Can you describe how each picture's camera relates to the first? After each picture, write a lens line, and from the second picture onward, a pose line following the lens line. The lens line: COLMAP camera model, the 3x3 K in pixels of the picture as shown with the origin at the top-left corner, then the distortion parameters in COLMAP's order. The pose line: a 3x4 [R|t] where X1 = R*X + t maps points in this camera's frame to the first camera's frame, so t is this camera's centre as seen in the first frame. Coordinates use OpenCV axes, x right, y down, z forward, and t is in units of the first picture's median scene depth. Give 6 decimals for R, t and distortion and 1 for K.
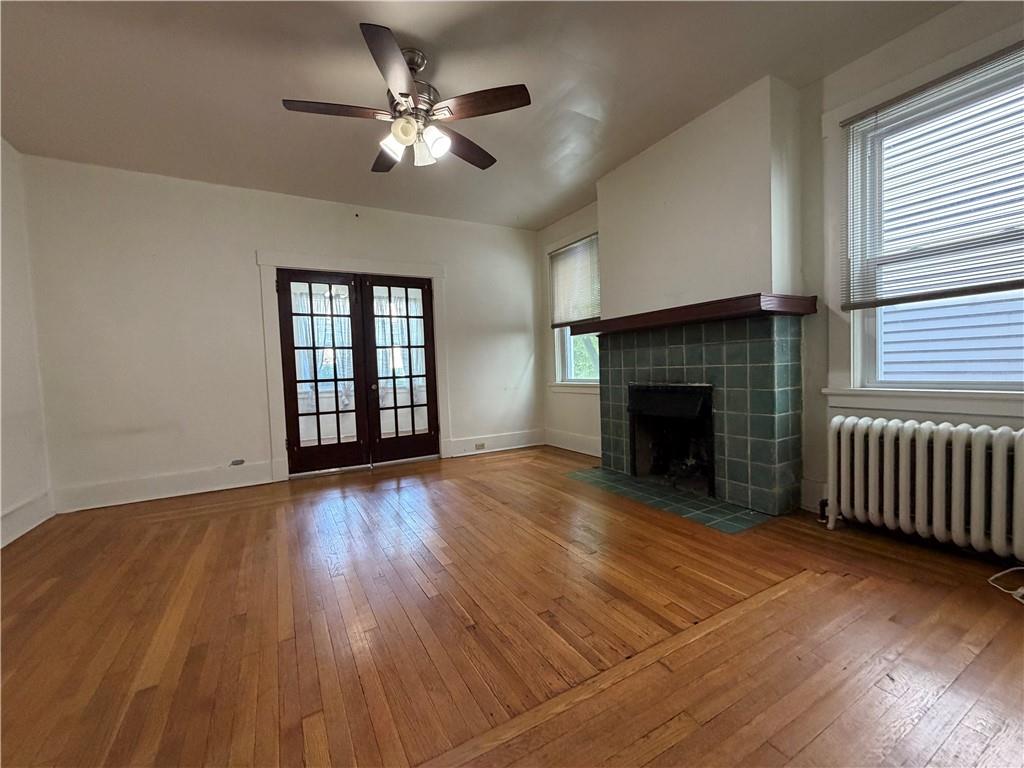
lens RADIAL K [[407.6, 0, 508.4], [0, 407.6, 385.5], [0, 0, 1]] dist [0.001016, 0.000072]
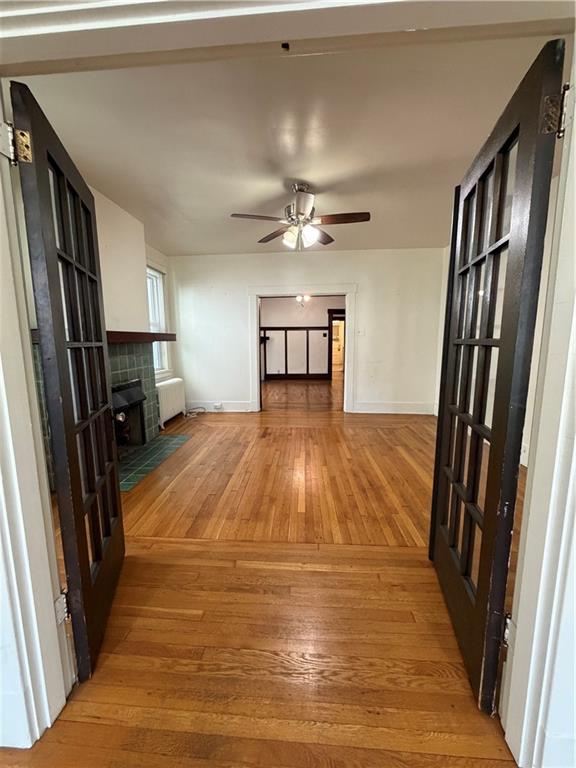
lens RADIAL K [[305.7, 0, 287.6], [0, 305.7, 382.2], [0, 0, 1]] dist [0.001016, 0.000072]
pose [[-0.840963, -0.032235, 0.540132, -0.699013], [0.063569, 0.985425, 0.157784, -0.148876], [-0.537346, 0.167026, -0.826657, 1.700681]]
